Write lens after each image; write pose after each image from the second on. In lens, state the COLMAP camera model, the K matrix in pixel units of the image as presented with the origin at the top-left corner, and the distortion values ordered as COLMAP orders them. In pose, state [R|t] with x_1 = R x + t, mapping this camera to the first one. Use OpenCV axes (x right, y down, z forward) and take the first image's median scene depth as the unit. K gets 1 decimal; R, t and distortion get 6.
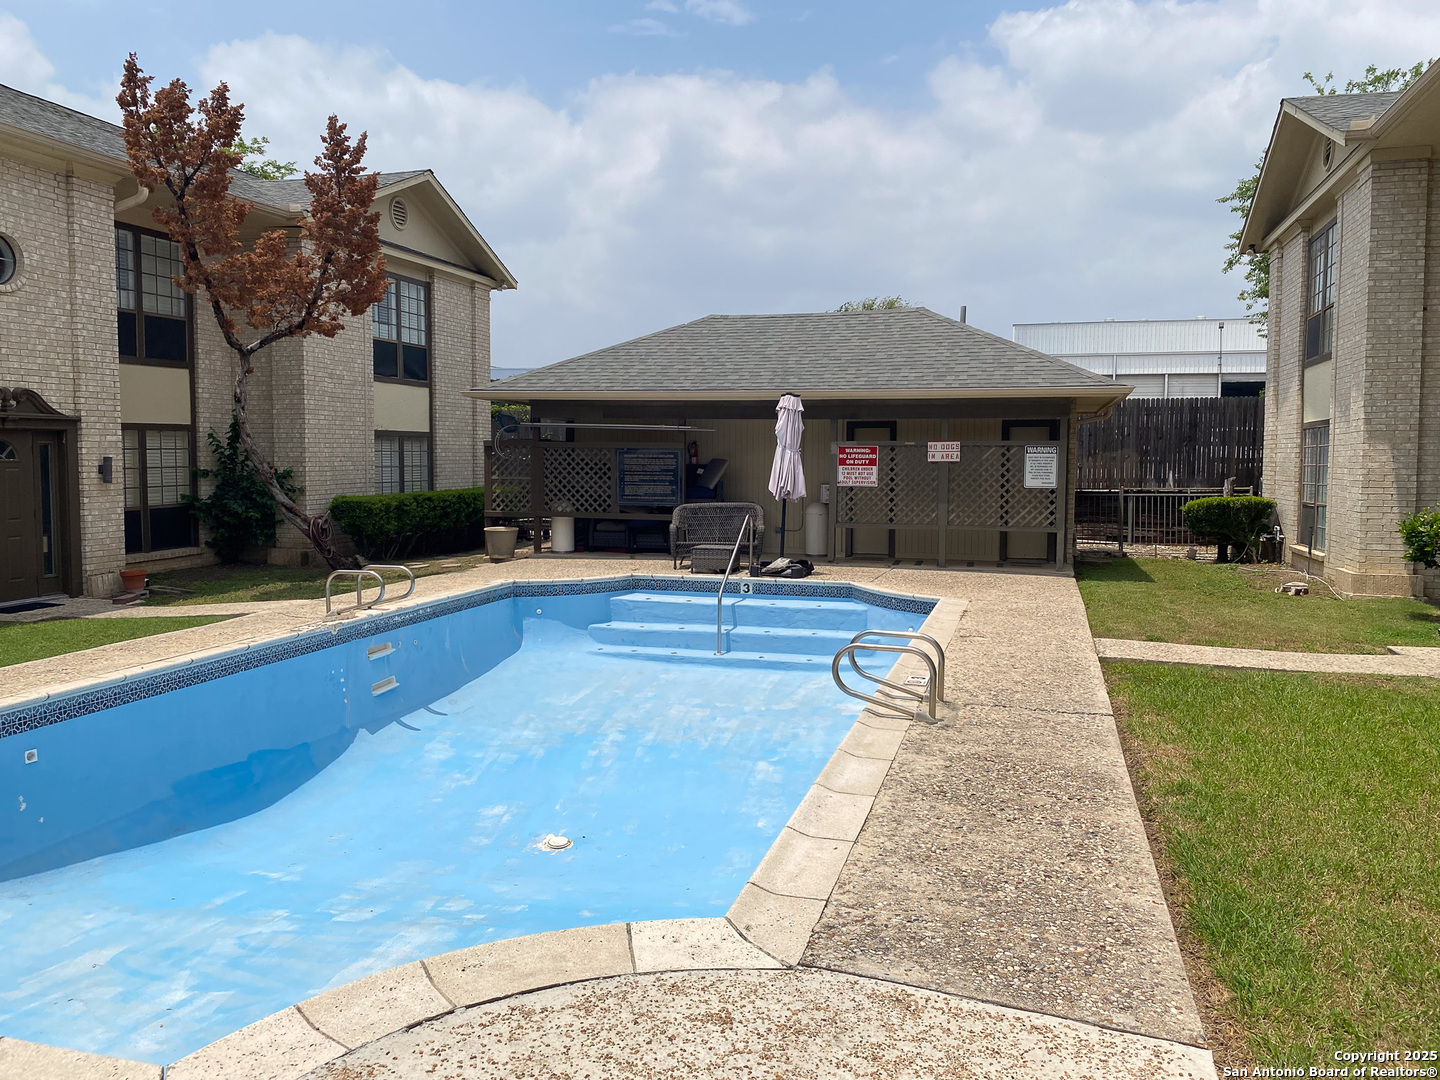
lens RADIAL K [[1122.0, 0, 723.1], [0, 1122.0, 534.4], [0, 0, 1]] dist [0.018193, -0.014209]
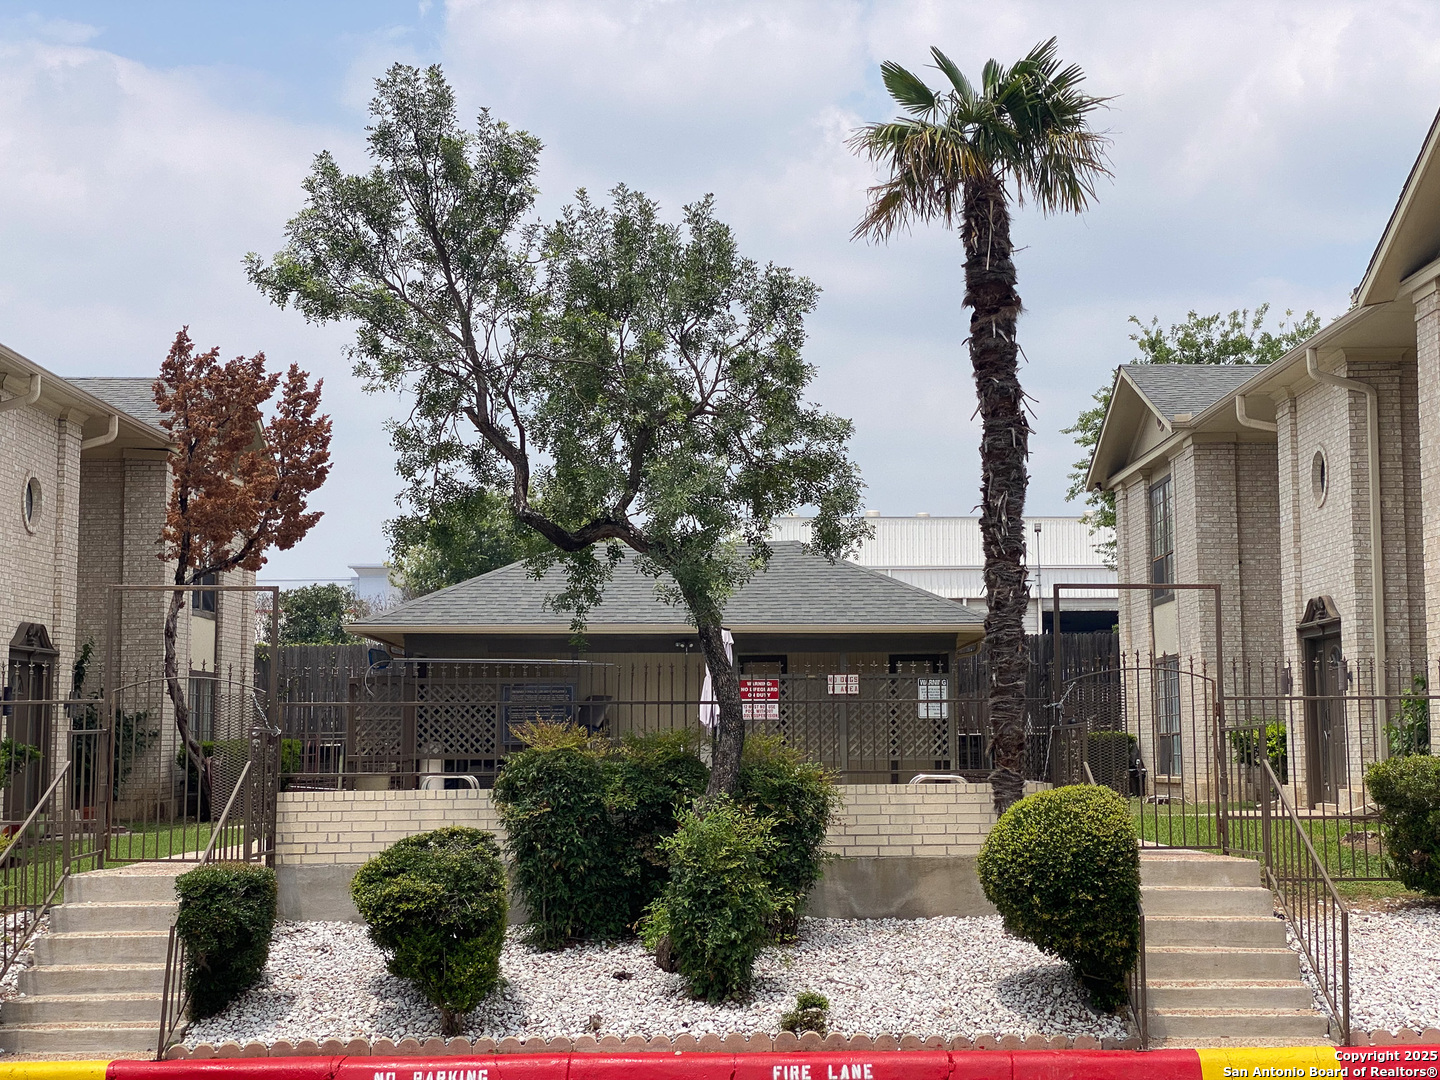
lens RADIAL K [[2171.2, 0, 720.0], [0, 2171.2, 540.0], [0, 0, 1]] dist [0.094254, -0.013625]
pose [[0.962070, 0.014442, 0.272419, -0.554941], [0.029881, 0.987011, -0.157852, 0.130094], [-0.271160, 0.160005, 0.949142, -1.077271]]
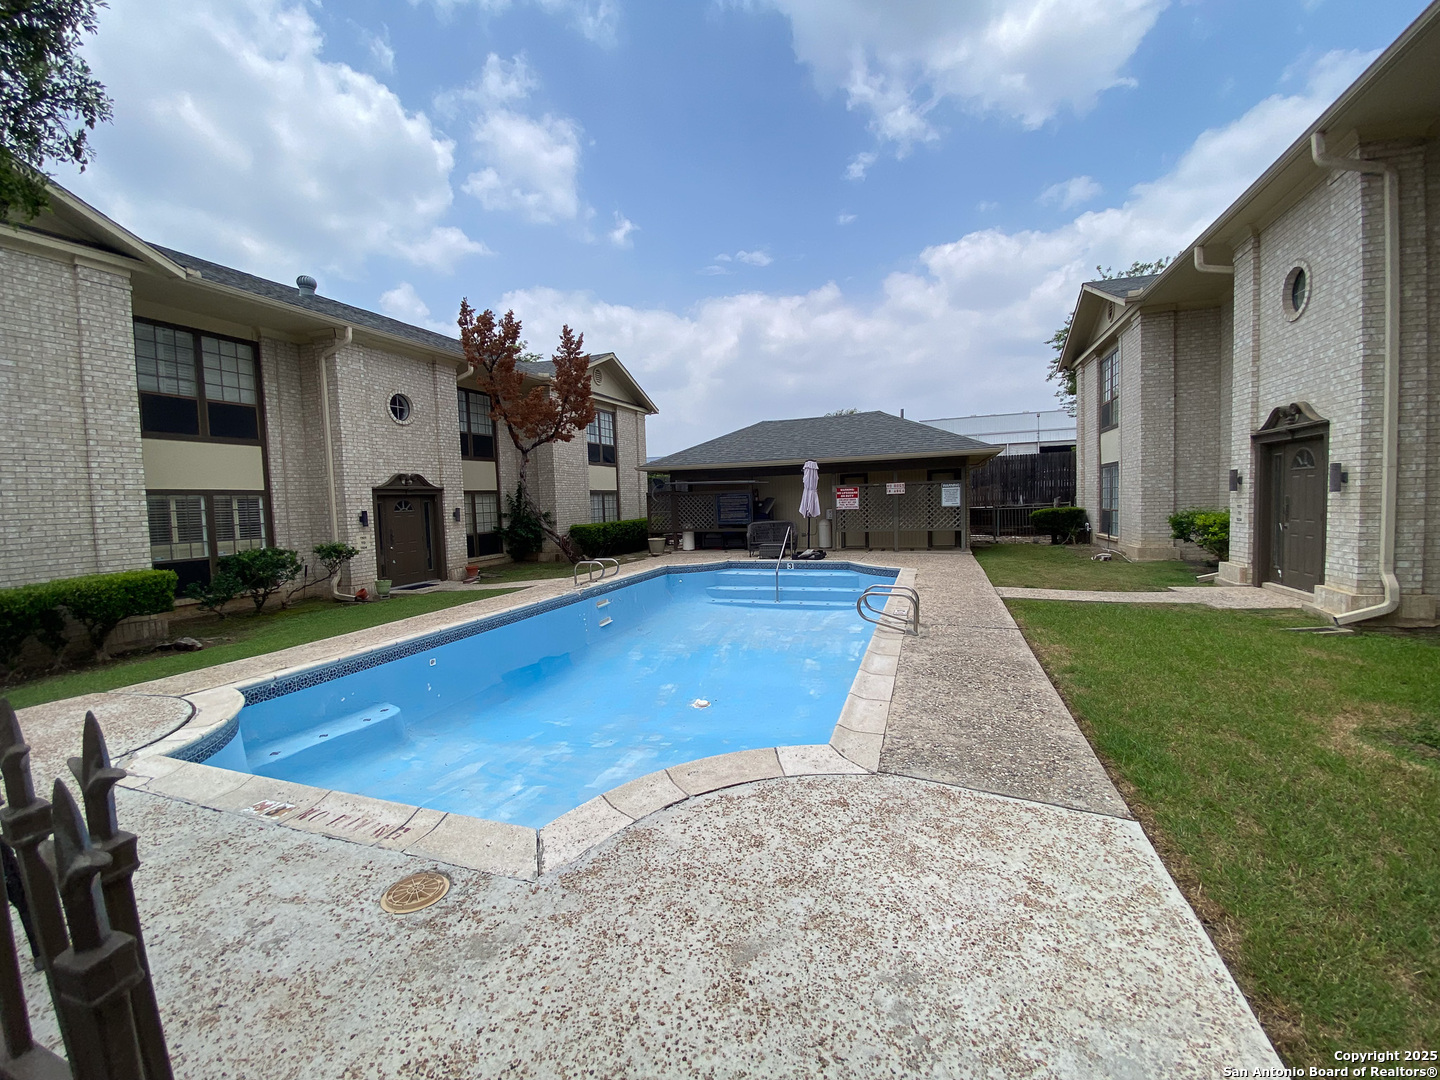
lens RADIAL K [[592.8, 0, 720.0], [0, 592.8, 540.0], [0, 0, 1]] dist [0.033057, -0.022011]
pose [[0.996595, -0.032965, -0.075574, -0.022122], [0.032886, 0.999456, -0.002295, 0.003664], [0.075609, -0.000198, 0.997138, 0.012700]]
